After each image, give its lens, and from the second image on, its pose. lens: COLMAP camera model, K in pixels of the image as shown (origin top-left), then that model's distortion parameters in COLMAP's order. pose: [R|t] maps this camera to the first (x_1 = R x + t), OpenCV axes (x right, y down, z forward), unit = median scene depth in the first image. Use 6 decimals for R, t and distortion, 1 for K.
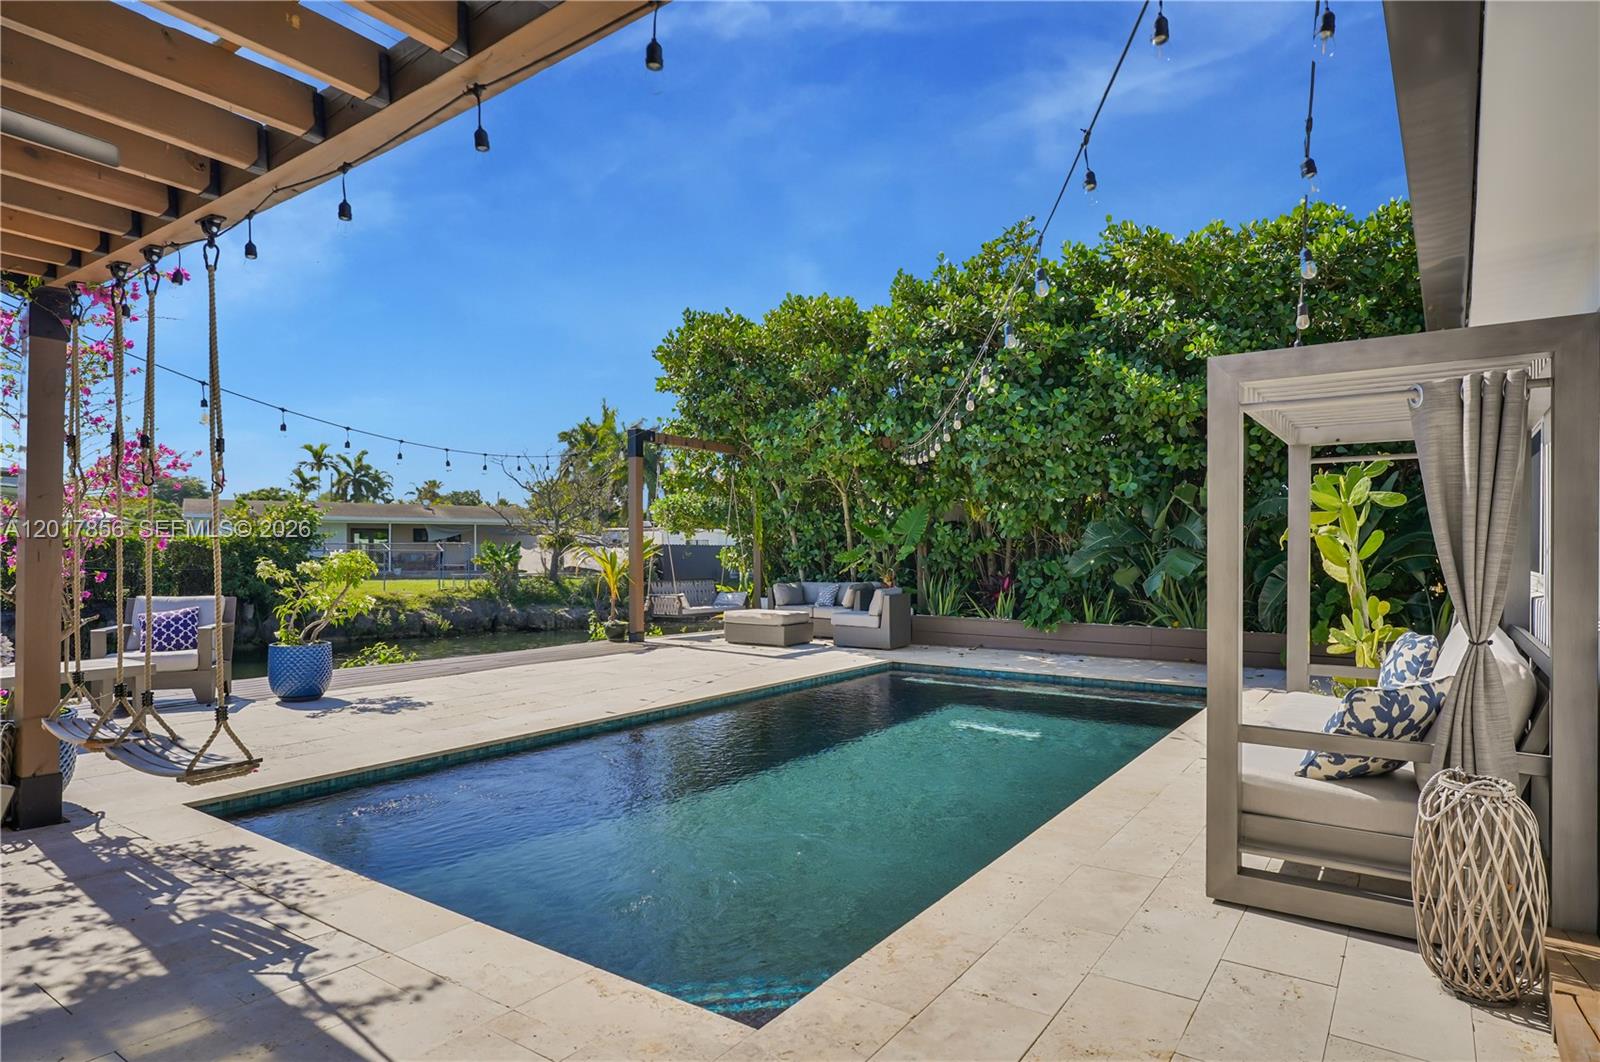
lens RADIAL K [[894.2, 0, 792.8], [0, 894.2, 552.6], [0, 0, 1]] dist [-0.002403, -0.000350]
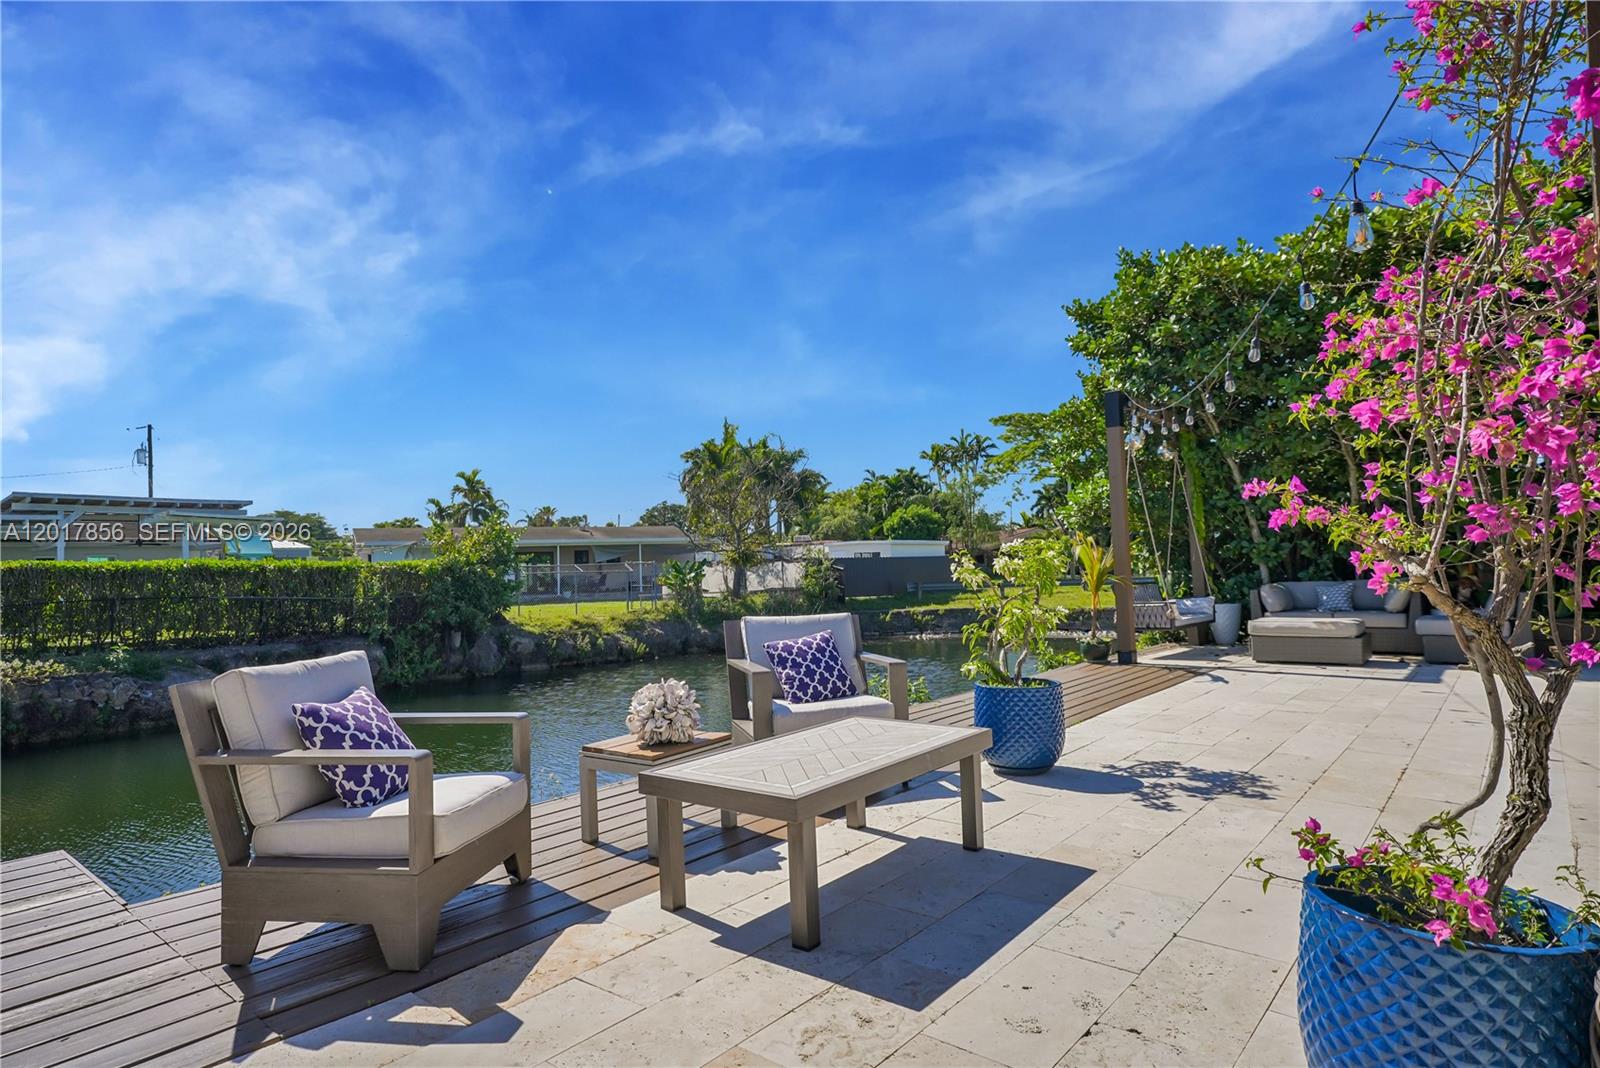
lens RADIAL K [[884.2, 0, 789.8], [0, 884.2, 532.8], [0, 0, 1]] dist [-0.002506, -0.001109]
pose [[0.995508, -0.036277, -0.087455, -0.136207], [0.032626, 0.998550, -0.042823, 0.003399], [0.088882, 0.039778, 0.995248, 0.071732]]
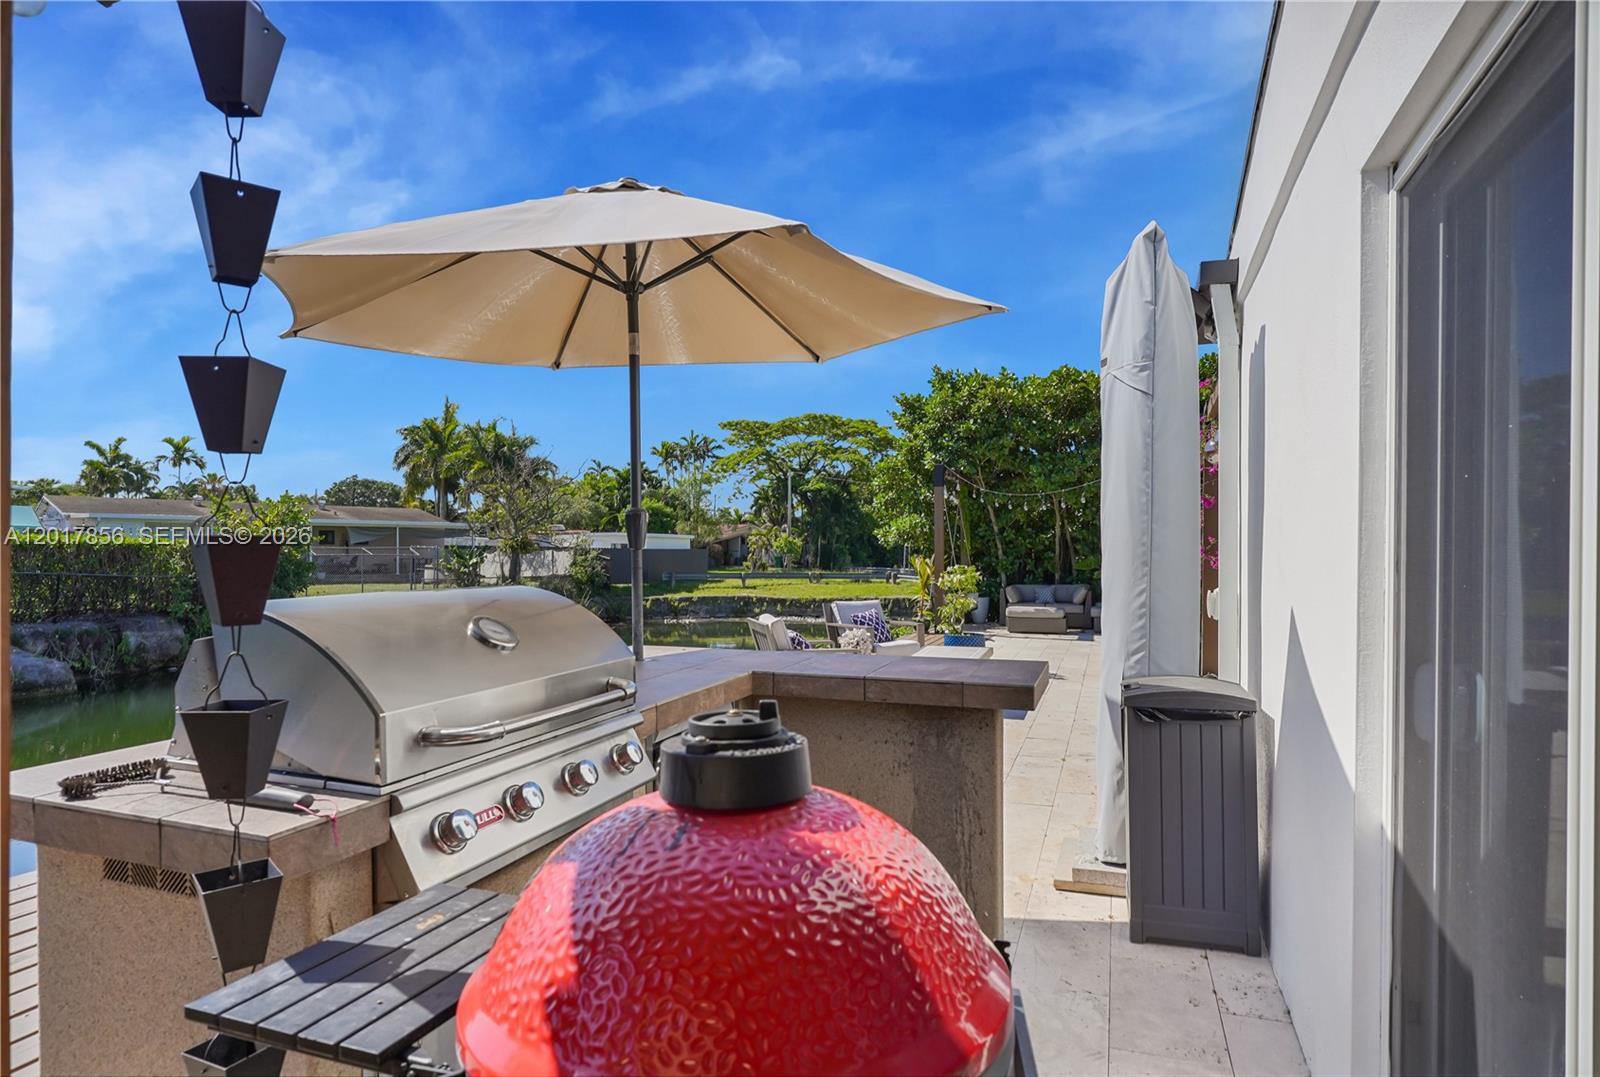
lens RADIAL K [[889.3, 0, 784.4], [0, 889.3, 538.4], [0, 0, 1]] dist [-0.002221, 0.001112]
pose [[0.966811, 0.004860, 0.255446, -0.244842], [-0.000792, 0.999871, -0.016025, -0.004779], [-0.255491, 0.015290, 0.966691, -0.055078]]
